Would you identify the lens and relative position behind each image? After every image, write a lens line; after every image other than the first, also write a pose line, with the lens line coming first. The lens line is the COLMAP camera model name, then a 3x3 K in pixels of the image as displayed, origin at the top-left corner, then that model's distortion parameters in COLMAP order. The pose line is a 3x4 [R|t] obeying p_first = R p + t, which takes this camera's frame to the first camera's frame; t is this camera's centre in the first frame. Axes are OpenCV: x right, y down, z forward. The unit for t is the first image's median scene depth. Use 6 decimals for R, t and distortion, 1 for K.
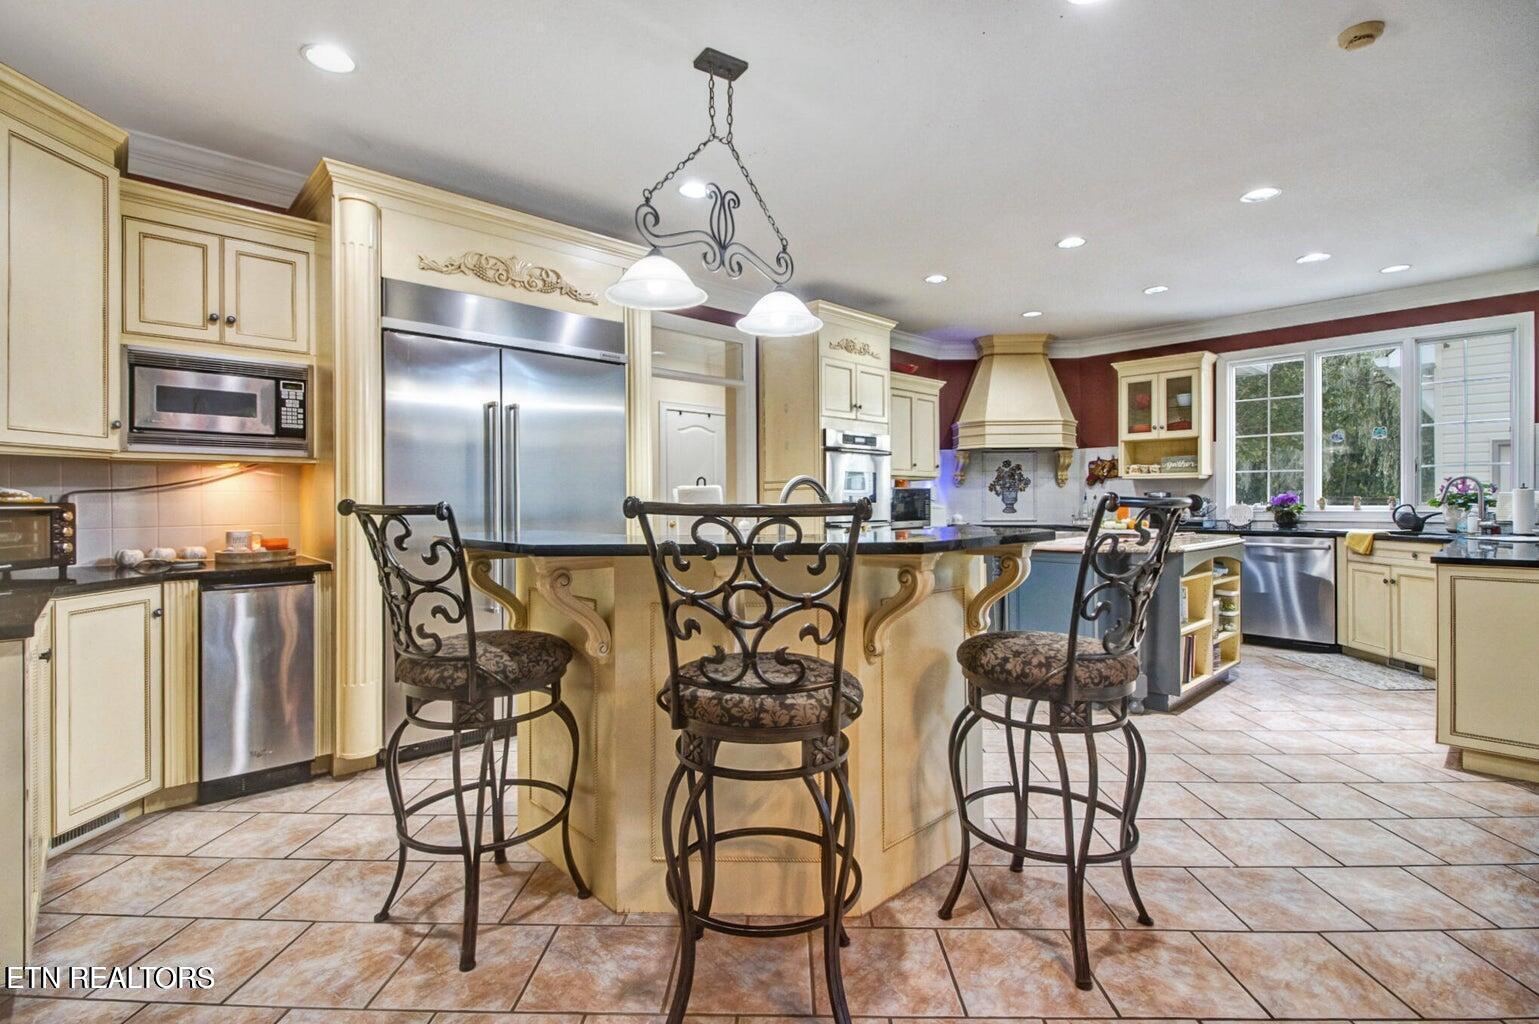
lens RADIAL K [[712.2, 0, 760.3], [0, 712.2, 505.7], [0, 0, 1]] dist [-0.010623, -0.006882]
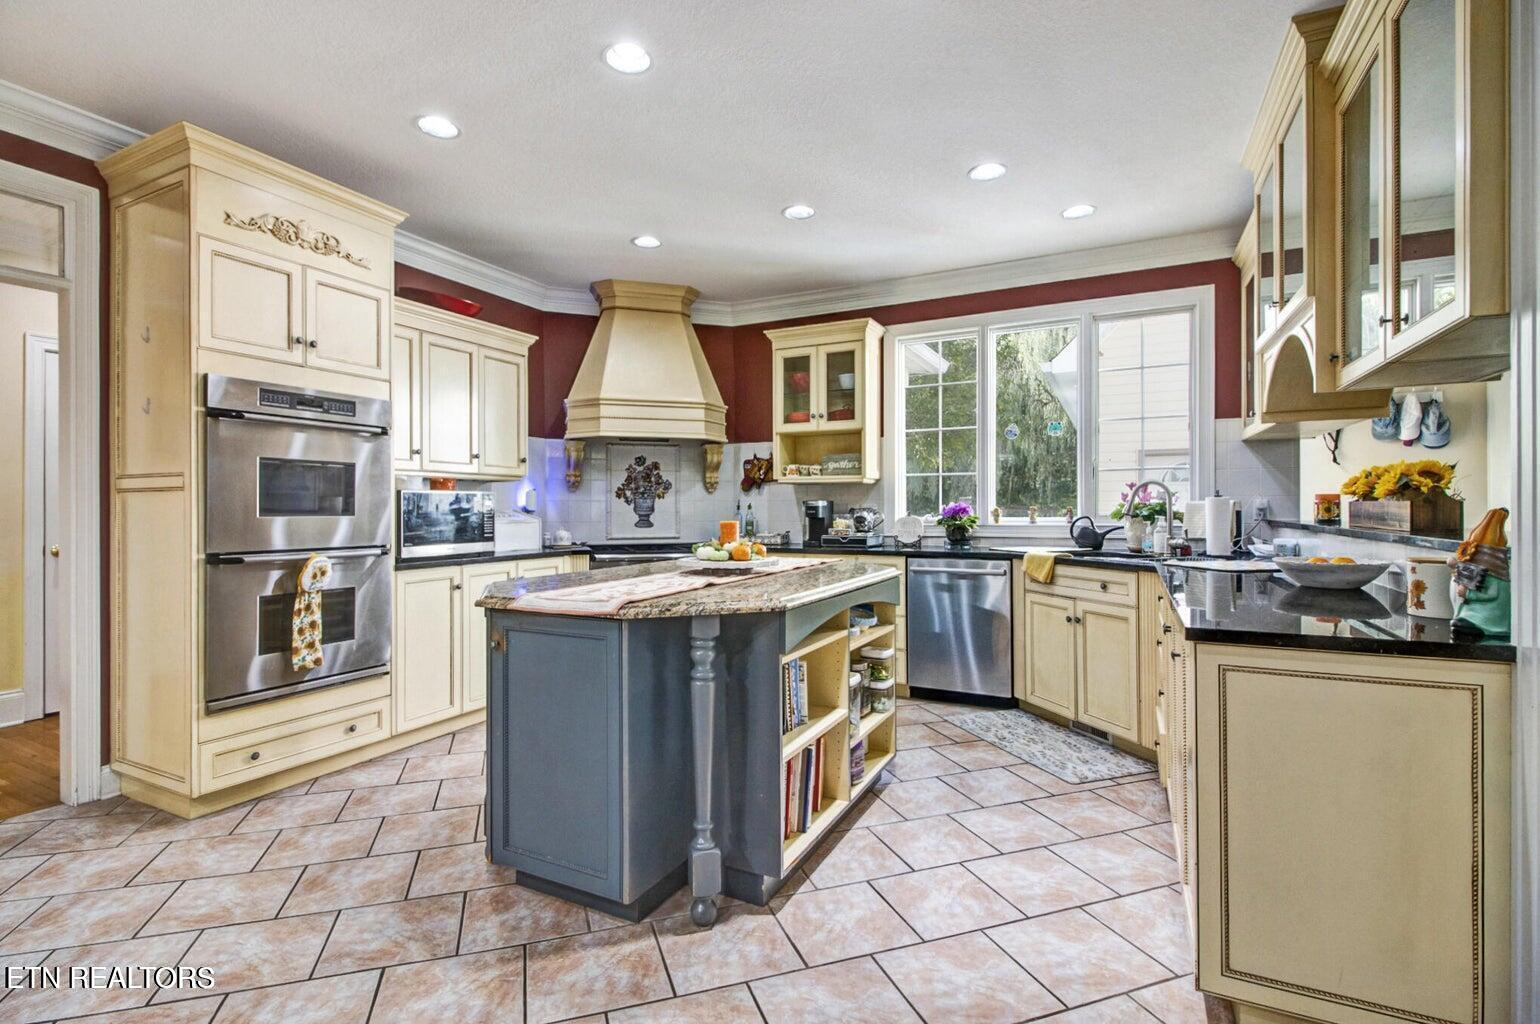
lens RADIAL K [[712.6, 0, 754.5], [0, 712.6, 511.5], [0, 0, 1]] dist [-0.010623, -0.006882]
pose [[0.939221, 0.000750, 0.343314, 0.242684], [0.000241, 0.999996, -0.002842, -0.004760], [-0.343314, 0.002752, 0.939217, 0.311932]]
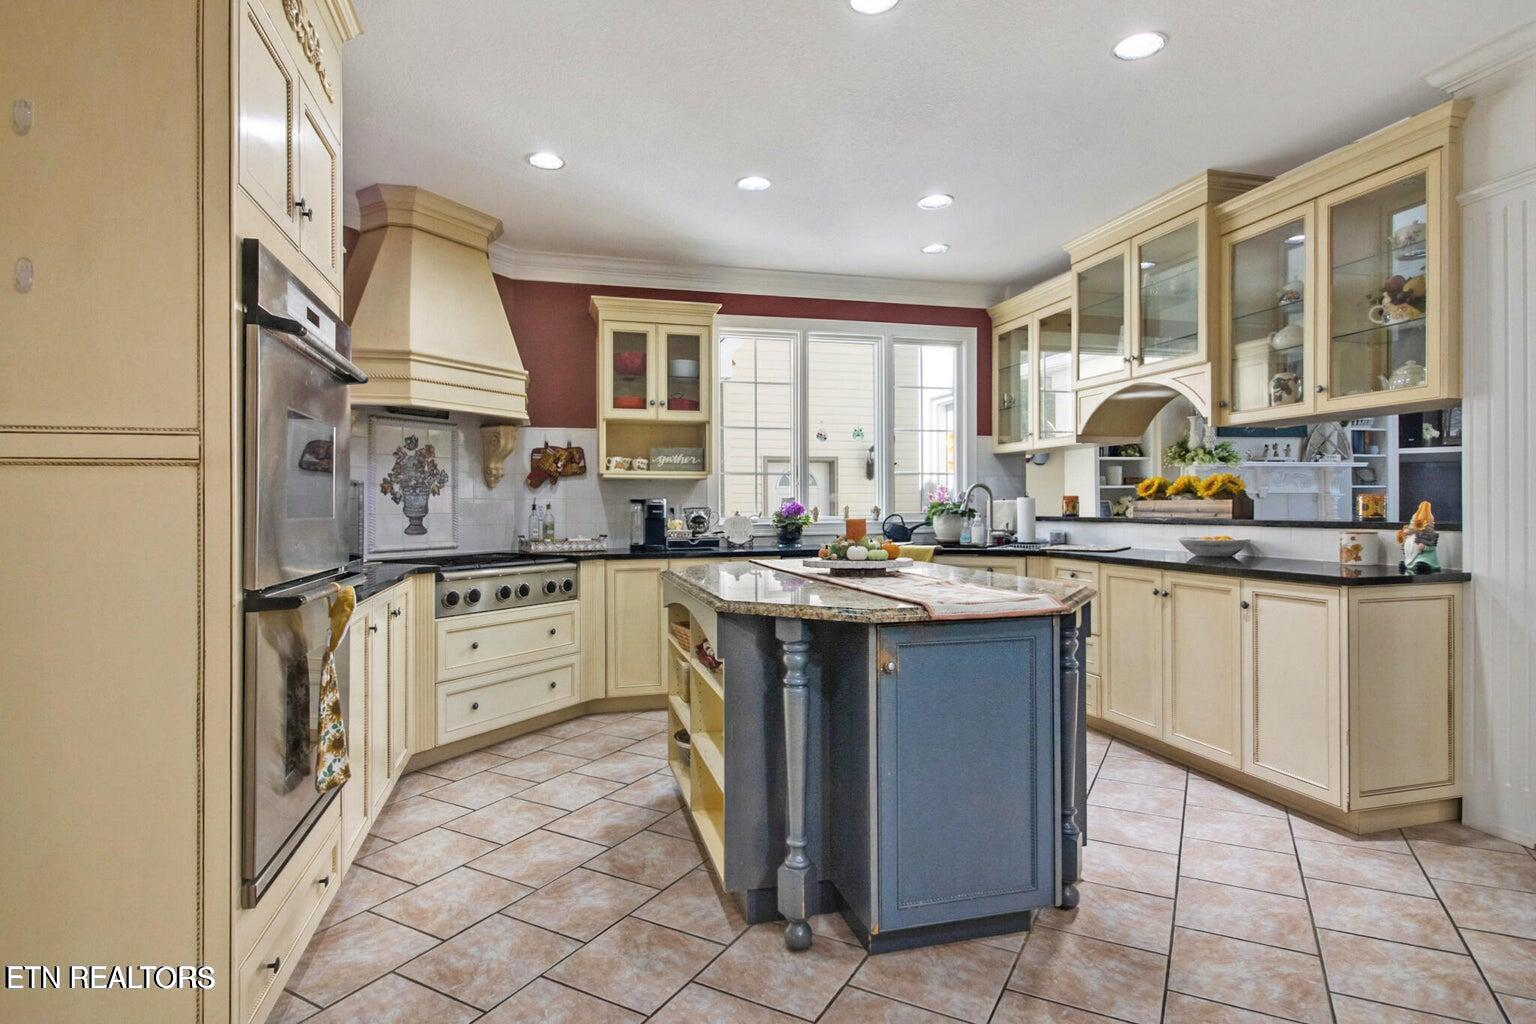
lens RADIAL K [[794.1, 0, 766.3], [0, 794.1, 511.7], [0, 0, 1]] dist [-0.006878, -0.000718]
pose [[0.469537, -0.000137, 0.882913, -0.066085], [0.009389, 0.999944, -0.004838, -0.001785], [-0.882863, 0.010561, 0.469512, 0.576905]]
